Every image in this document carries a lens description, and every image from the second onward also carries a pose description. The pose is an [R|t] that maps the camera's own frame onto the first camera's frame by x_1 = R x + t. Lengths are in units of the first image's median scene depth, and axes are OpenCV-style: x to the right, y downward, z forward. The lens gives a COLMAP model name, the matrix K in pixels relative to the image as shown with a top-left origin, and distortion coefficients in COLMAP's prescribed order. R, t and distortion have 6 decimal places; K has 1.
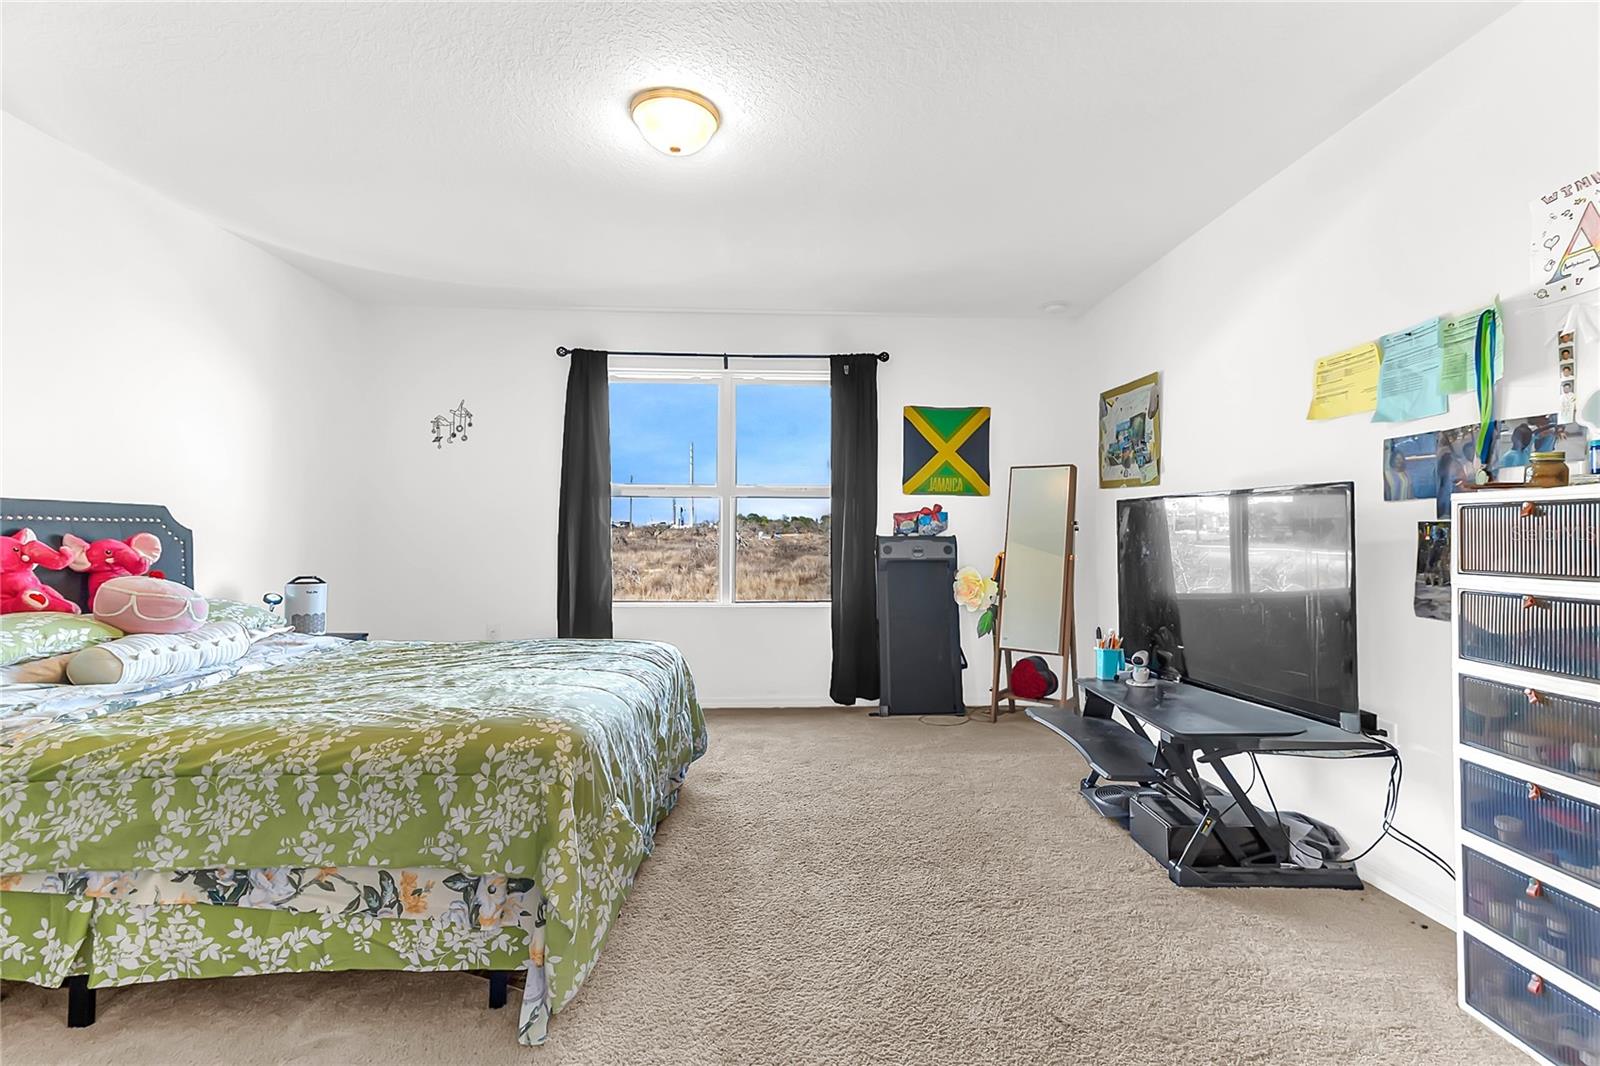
lens RADIAL K [[754.2, 0, 800.2], [0, 754.2, 534.1], [0, 0, 1]] dist [0.021487, -0.000108]
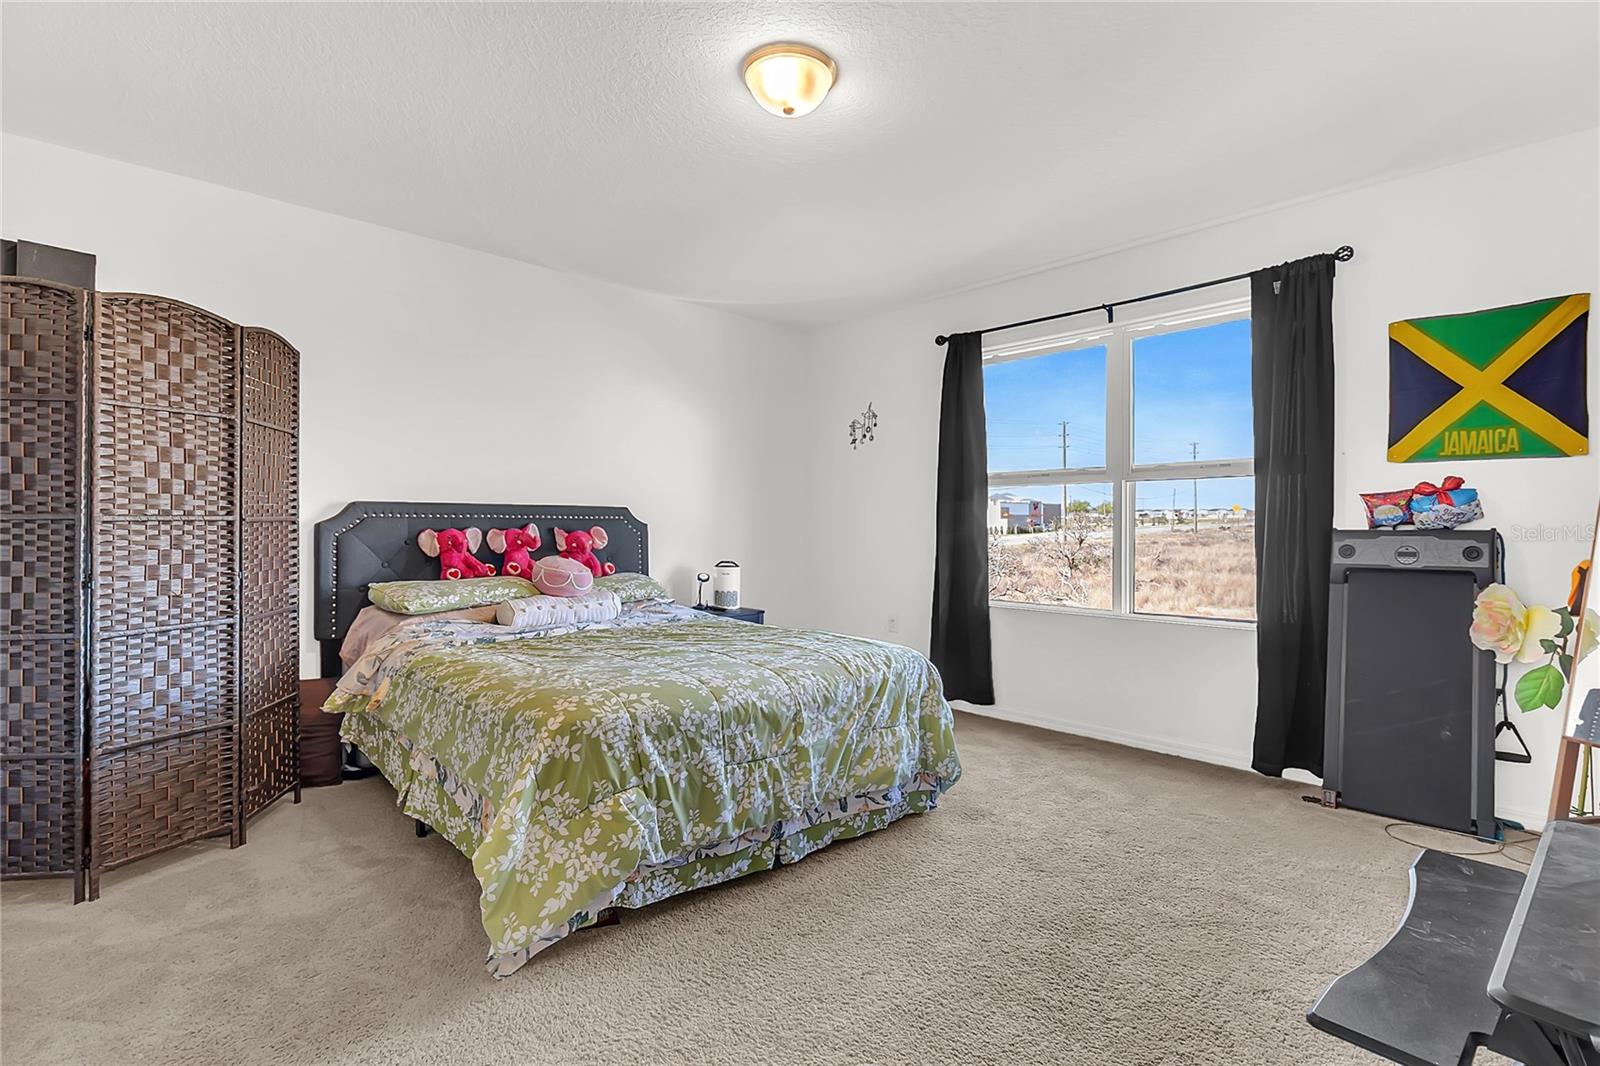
lens RADIAL K [[748.6, 0, 800.1], [0, 748.6, 528.3], [0, 0, 1]] dist [0.002499, -0.000822]
pose [[0.659109, -0.000021, -0.752048, 0.288674], [0.000983, 0.999999, 0.000833, 0.000571], [0.752047, -0.001288, 0.659108, 0.223600]]
